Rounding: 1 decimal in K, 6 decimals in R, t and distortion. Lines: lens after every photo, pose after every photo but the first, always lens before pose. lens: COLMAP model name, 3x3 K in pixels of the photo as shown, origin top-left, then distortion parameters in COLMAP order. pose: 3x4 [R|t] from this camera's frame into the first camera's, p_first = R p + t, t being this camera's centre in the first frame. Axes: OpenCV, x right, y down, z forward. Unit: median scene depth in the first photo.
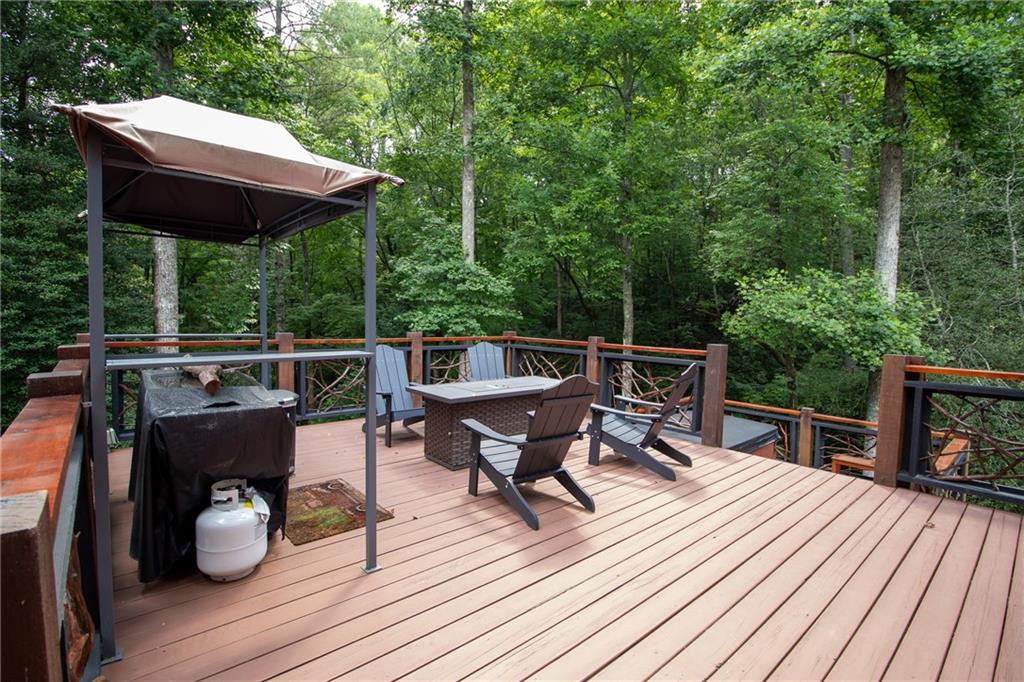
lens RADIAL K [[479.2, 0, 511.3], [0, 479.2, 345.1], [0, 0, 1]] dist [-0.012932, -0.006864]
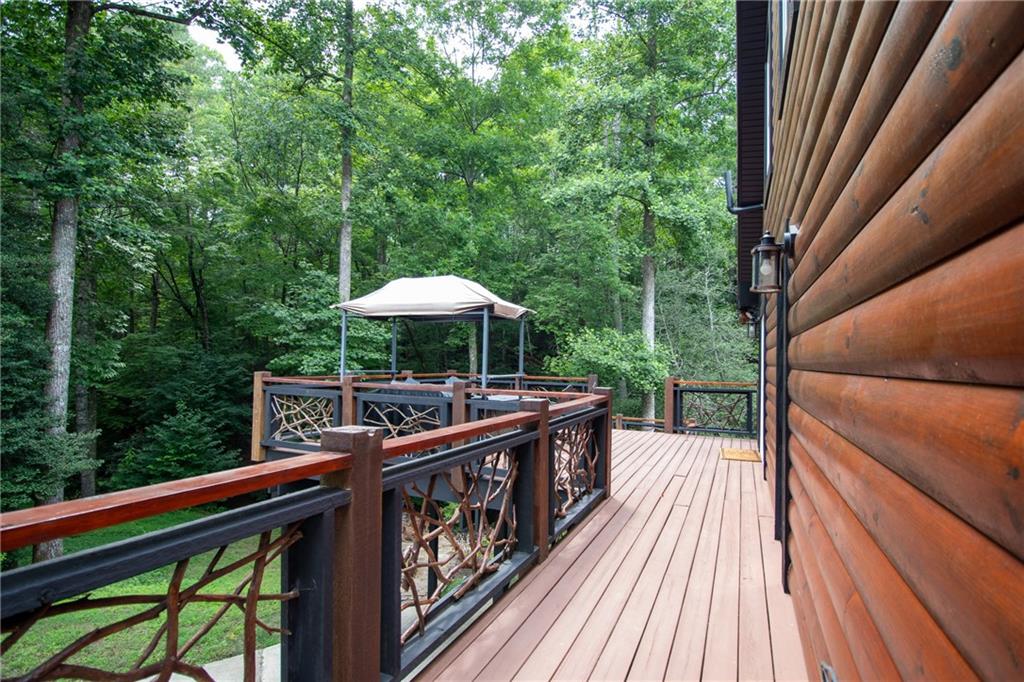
lens RADIAL K [[522.7, 0, 511.0], [0, 522.7, 342.1], [0, 0, 1]] dist [0.004621, 0.000122]
pose [[0.903282, 0.013523, 0.428835, -0.305165], [0.025000, 0.996146, -0.084071, 0.014022], [-0.428319, 0.086660, 0.899463, -0.305052]]
